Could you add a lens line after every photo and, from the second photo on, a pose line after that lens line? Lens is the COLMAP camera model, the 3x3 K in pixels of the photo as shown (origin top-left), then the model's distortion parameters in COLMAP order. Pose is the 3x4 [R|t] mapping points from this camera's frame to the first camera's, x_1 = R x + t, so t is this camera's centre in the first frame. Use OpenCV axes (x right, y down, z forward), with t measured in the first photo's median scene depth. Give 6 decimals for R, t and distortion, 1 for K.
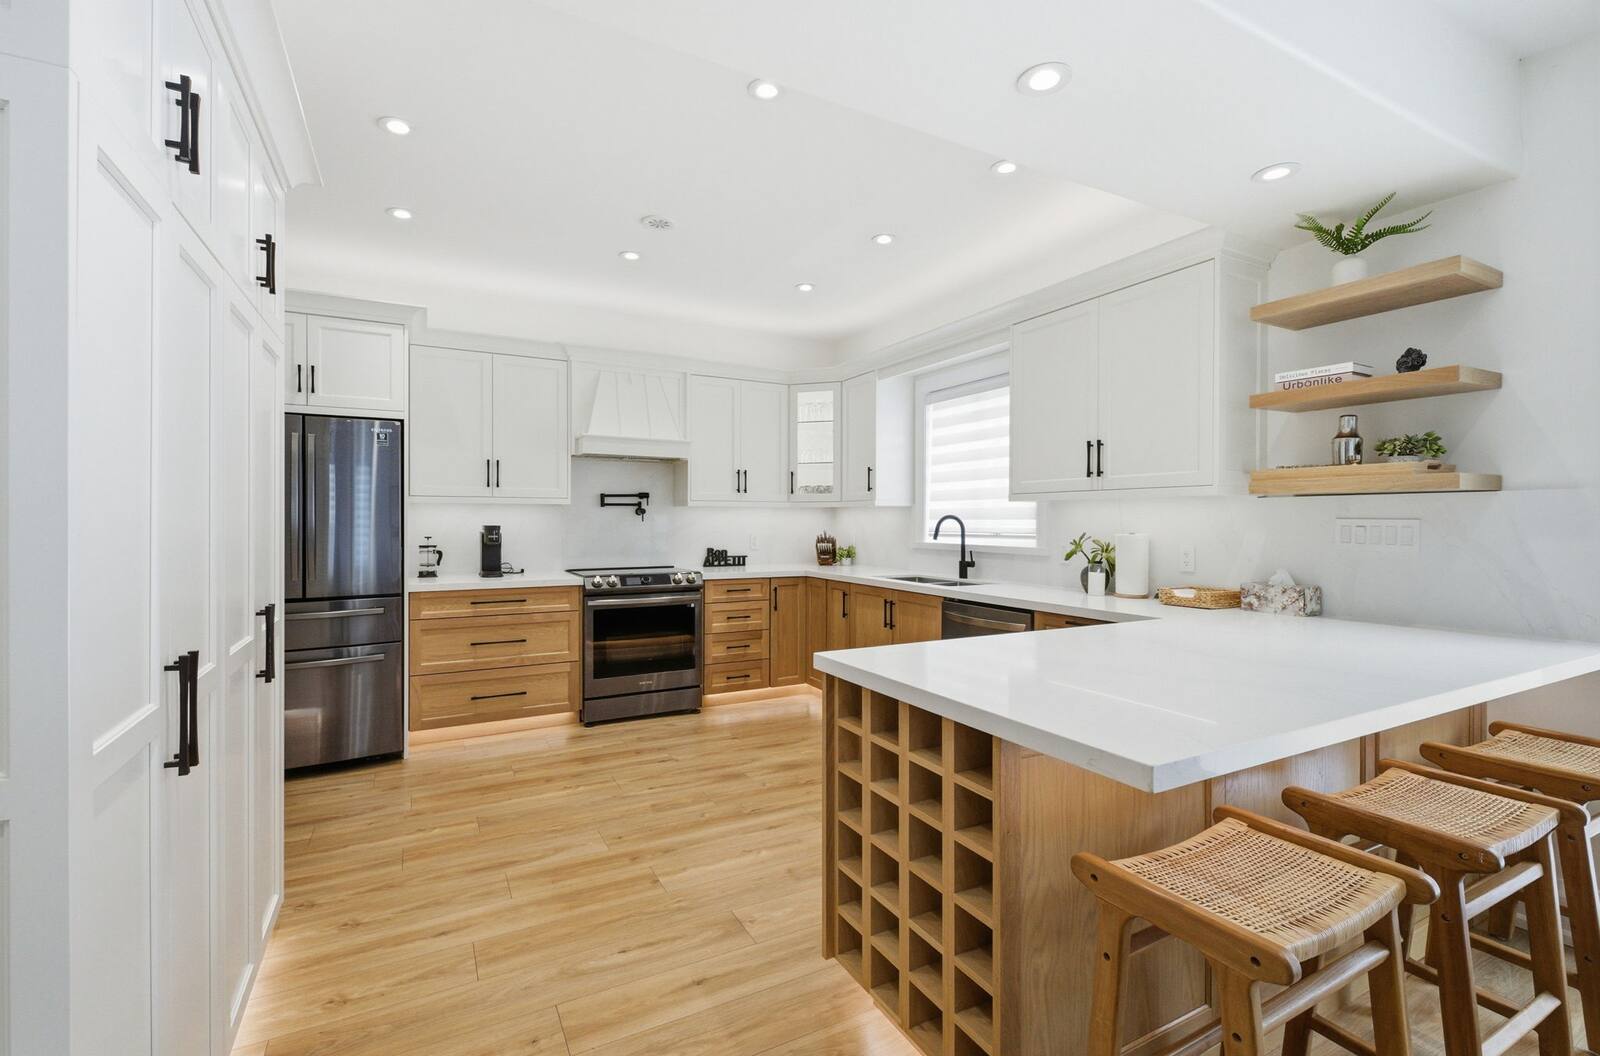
lens RADIAL K [[701.9, 0, 768.5], [0, 701.9, 522.2], [0, 0, 1]] dist [-0.002217, 0.000875]
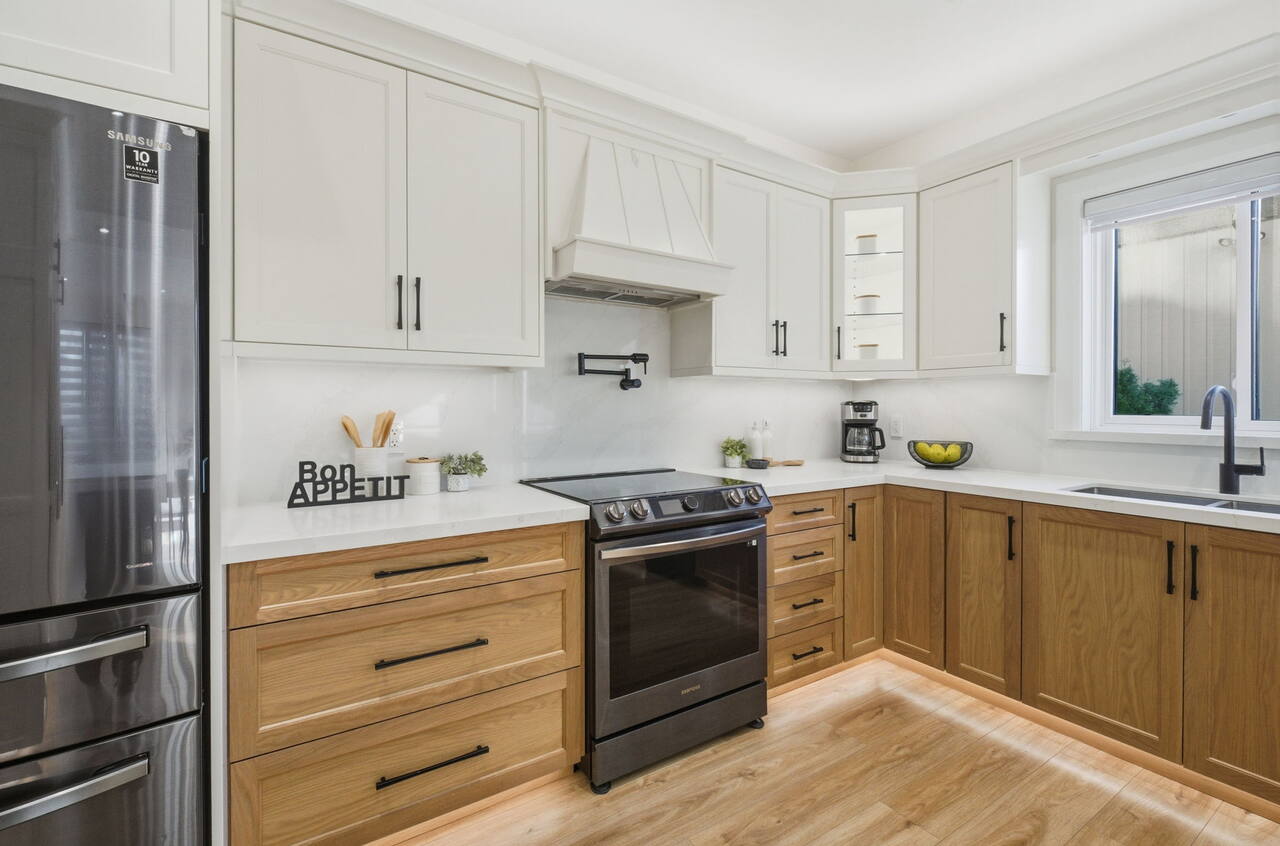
lens RADIAL K [[561.5, 0, 610.9], [0, 561.5, 404.4], [0, 0, 1]] dist [-0.002217, 0.000875]
pose [[0.996671, -0.001963, 0.081507, -0.324033], [0.002380, 0.999985, -0.005015, 0.007645], [-0.081496, 0.005192, 0.996660, 0.671428]]
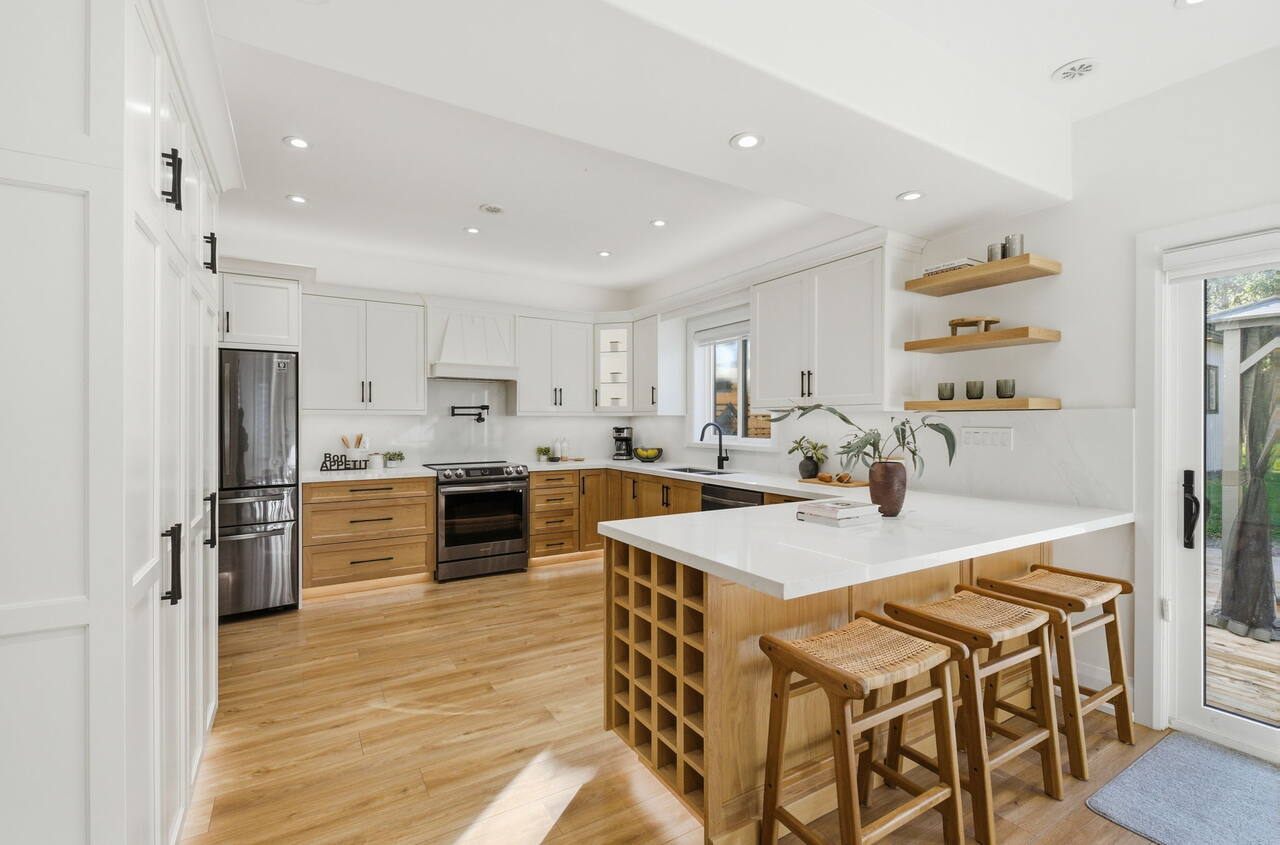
lens RADIAL K [[561.5, 0, 618.7], [0, 561.5, 422.5], [0, 0, 1]] dist [-0.002217, 0.000875]
pose [[0.998377, -0.002226, 0.056901, 0.021396], [0.002335, 0.999996, -0.001843, -0.010366], [-0.056896, 0.001973, 0.998378, -0.088689]]
